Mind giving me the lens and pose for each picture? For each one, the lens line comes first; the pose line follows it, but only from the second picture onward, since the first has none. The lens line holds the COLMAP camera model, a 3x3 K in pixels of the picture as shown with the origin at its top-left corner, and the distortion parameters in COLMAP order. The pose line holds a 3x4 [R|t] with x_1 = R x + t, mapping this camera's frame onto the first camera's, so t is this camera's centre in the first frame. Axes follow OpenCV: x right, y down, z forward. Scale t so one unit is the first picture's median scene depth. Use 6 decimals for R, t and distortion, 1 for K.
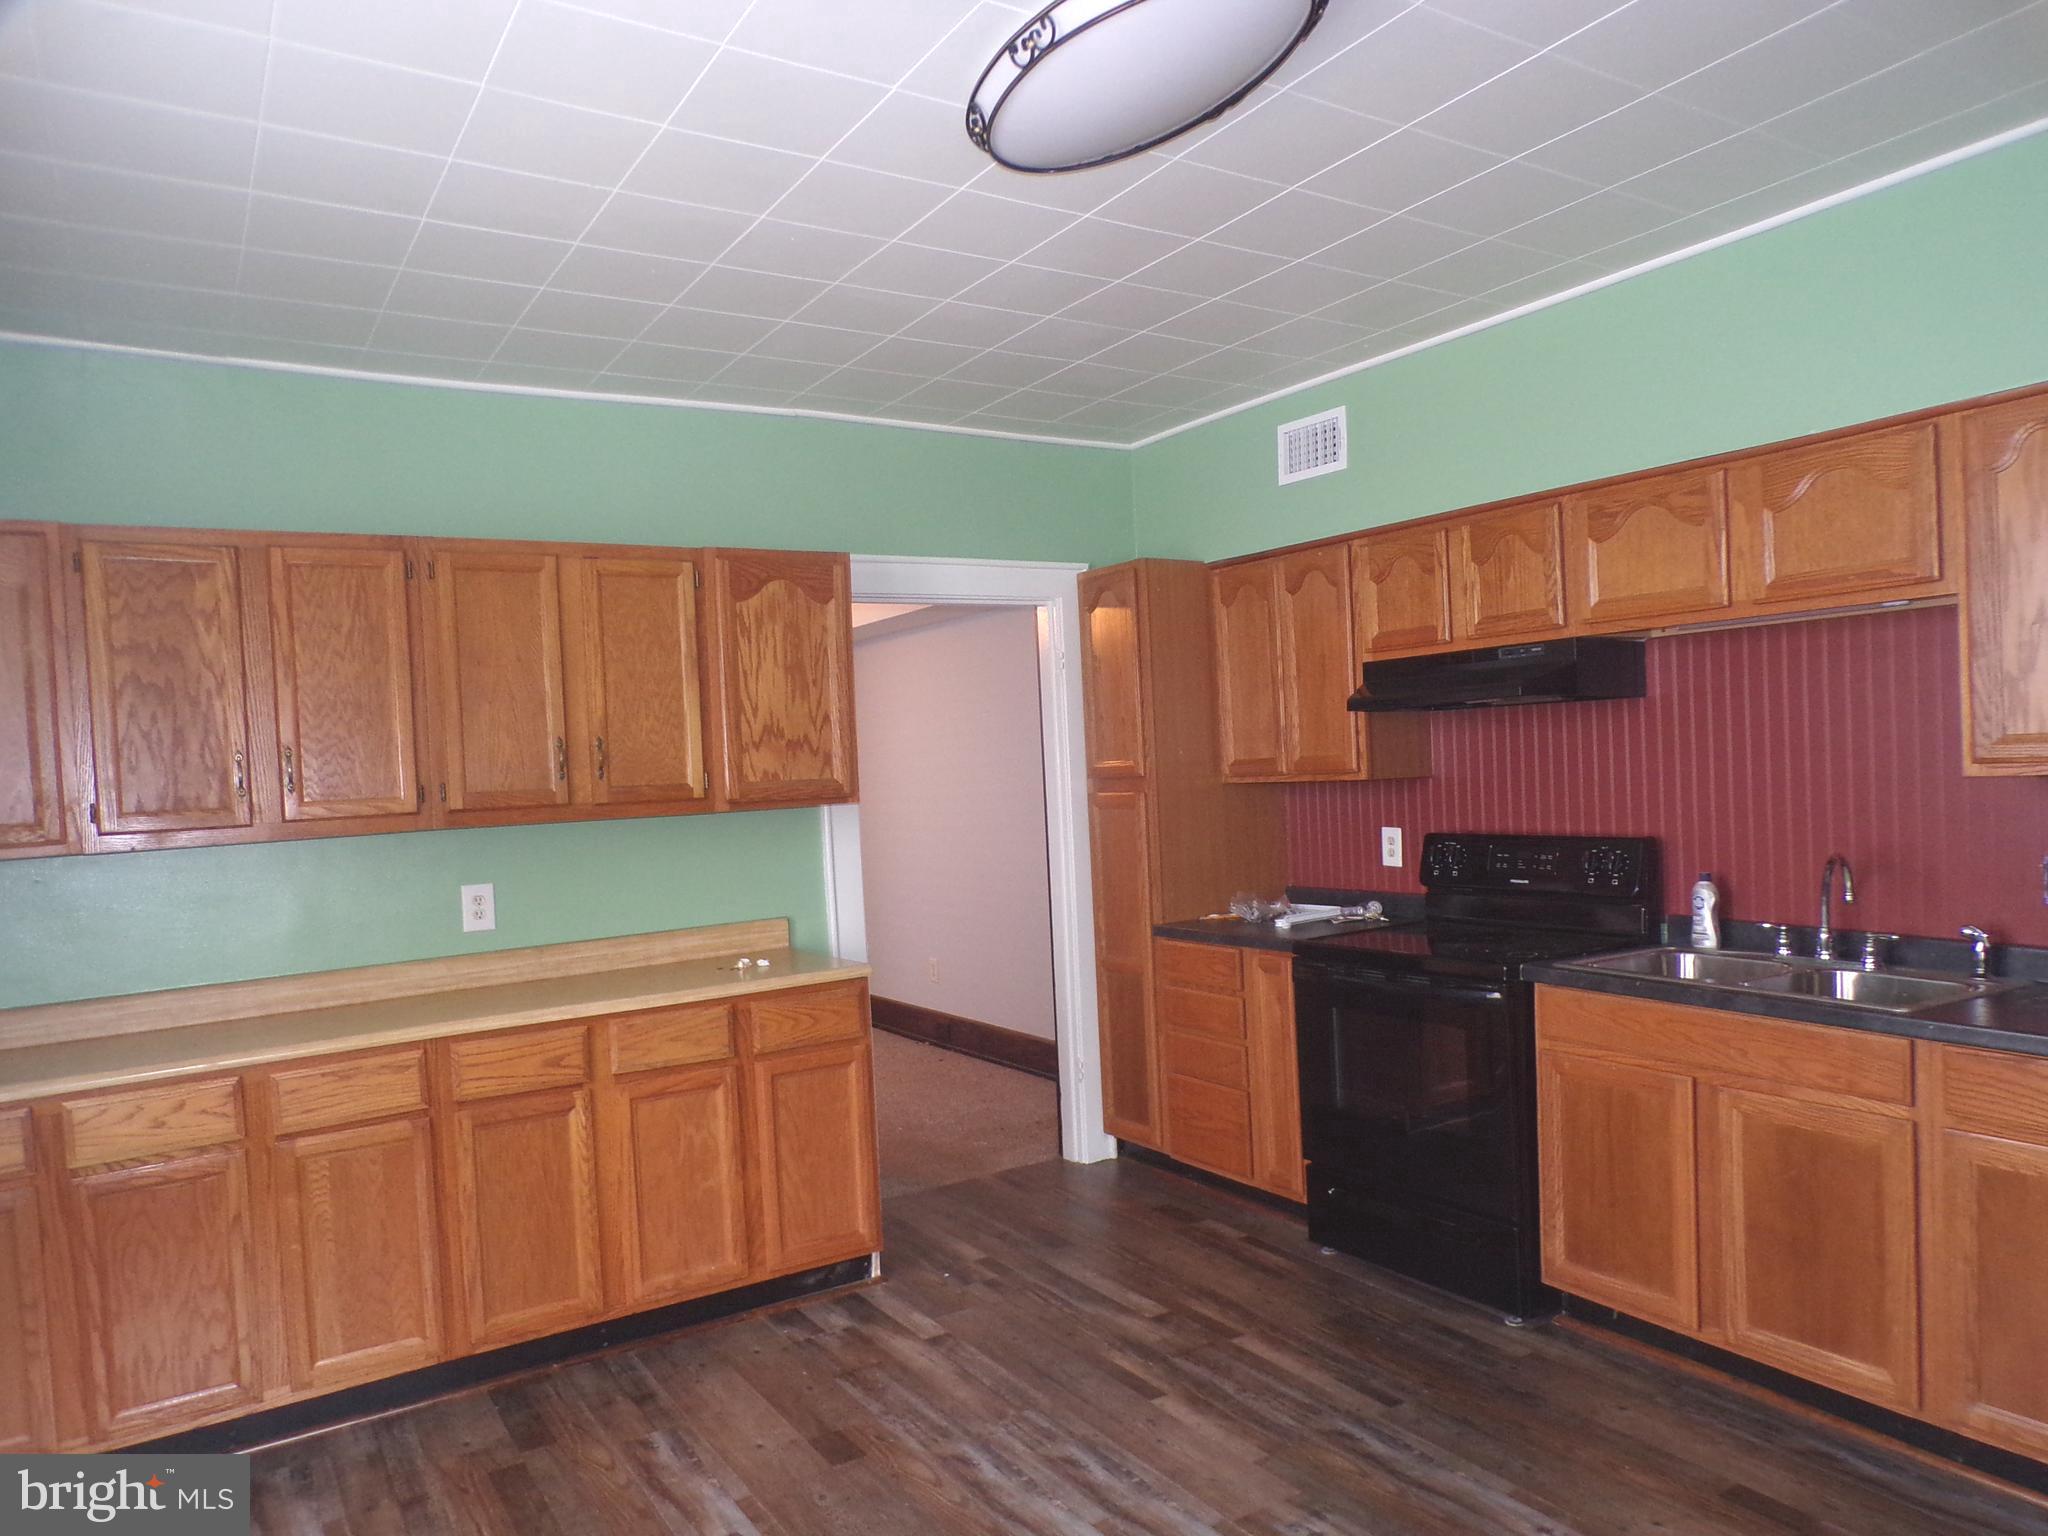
lens RADIAL K [[1377.8, 0, 1016.5], [0, 1377.8, 799.5], [0, 0, 1]] dist [-0.028740, 0.020135]
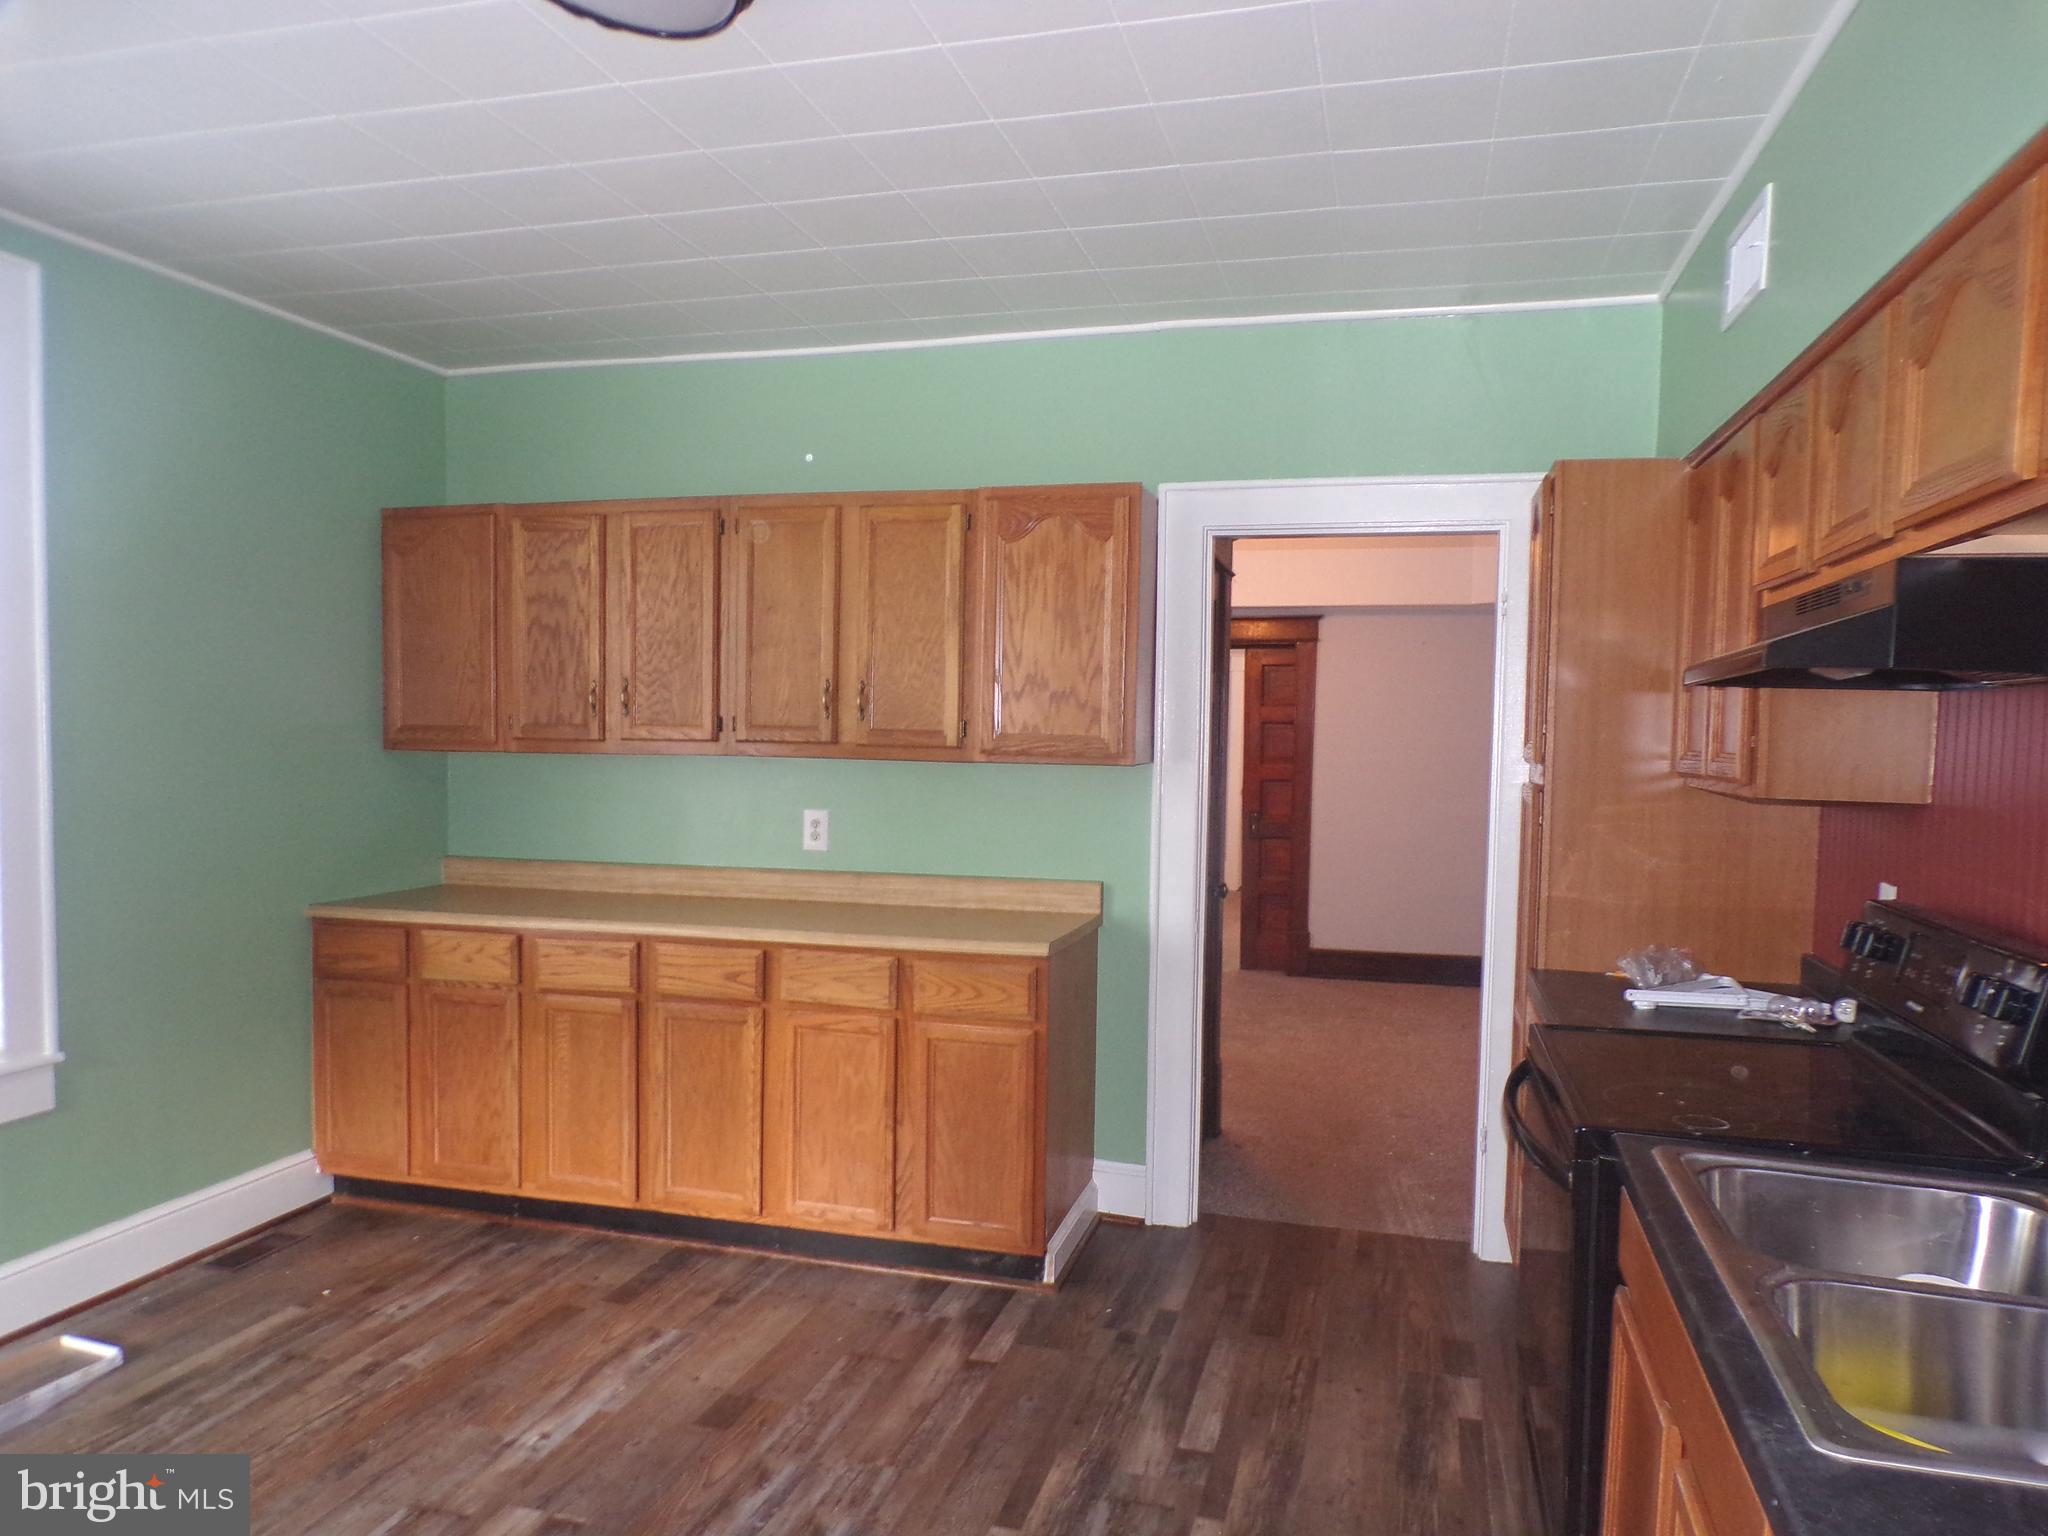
lens RADIAL K [[1392.0, 0, 1021.9], [0, 1392.0, 781.8], [0, 0, 1]] dist [-0.009434, 0.001011]
pose [[0.676487, 0.095558, -0.730229, 0.582115], [-0.065784, 0.995423, 0.069320, -0.052571], [0.733511, 0.001144, 0.679677, 0.392347]]
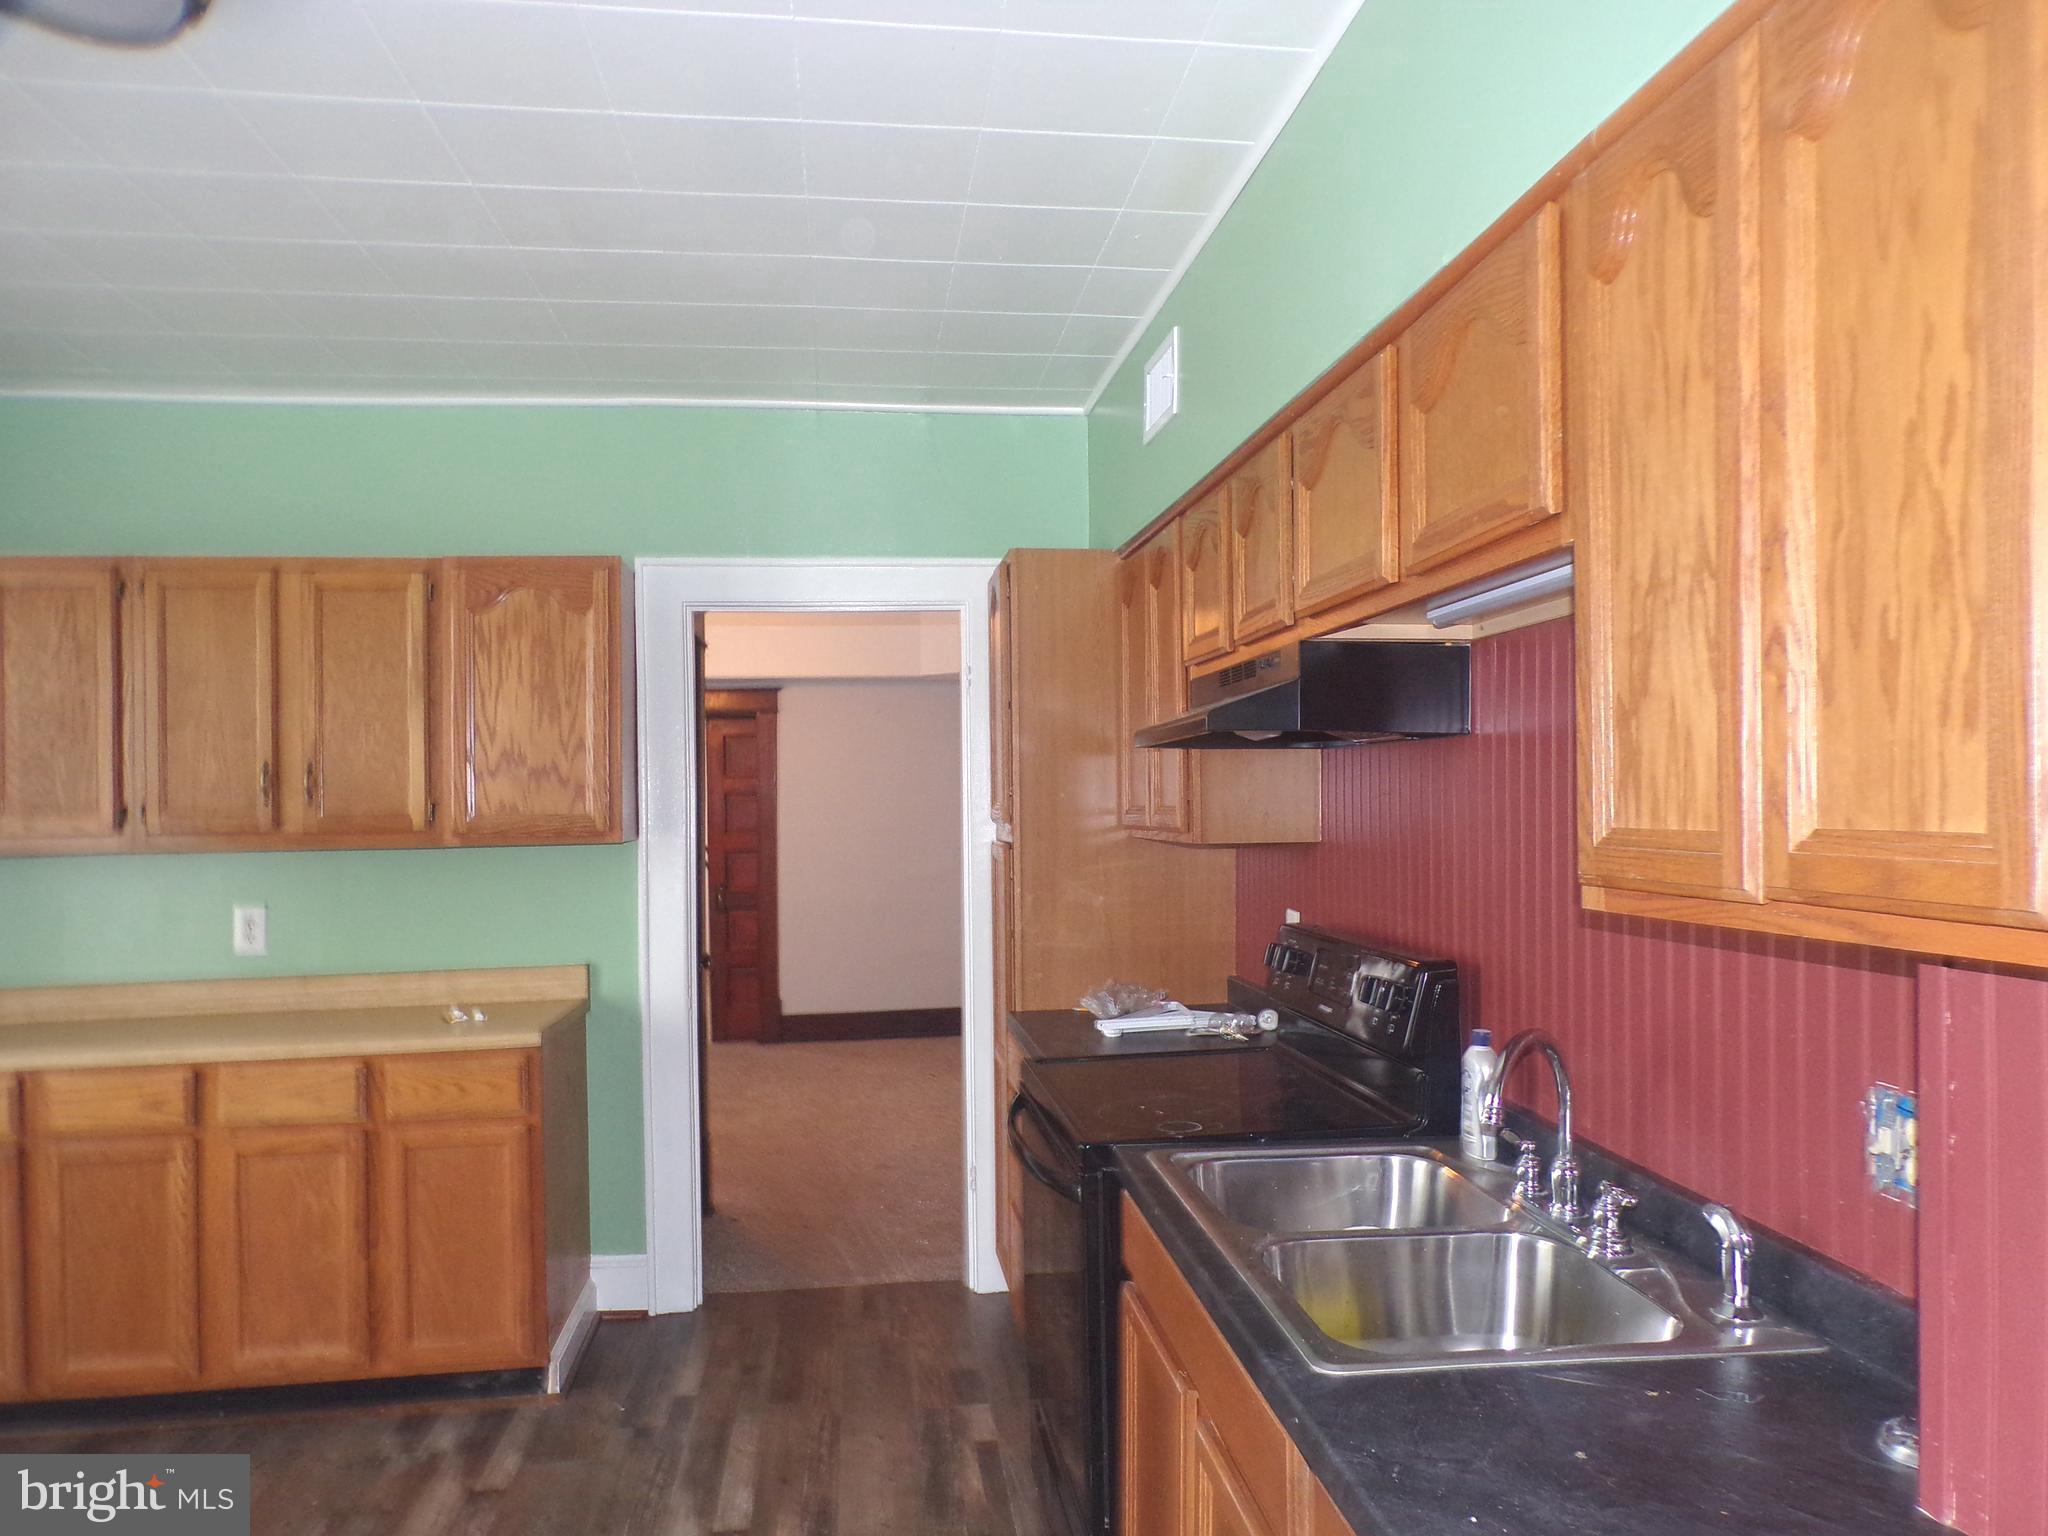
lens RADIAL K [[1387.2, 0, 1046.2], [0, 1387.2, 773.1], [0, 0, 1]] dist [-0.031070, 0.002889]
pose [[0.913988, 0.031149, -0.404544, 0.569665], [-0.038146, 0.999229, -0.009246, -0.050375], [0.403944, 0.023883, 0.914472, 0.358341]]
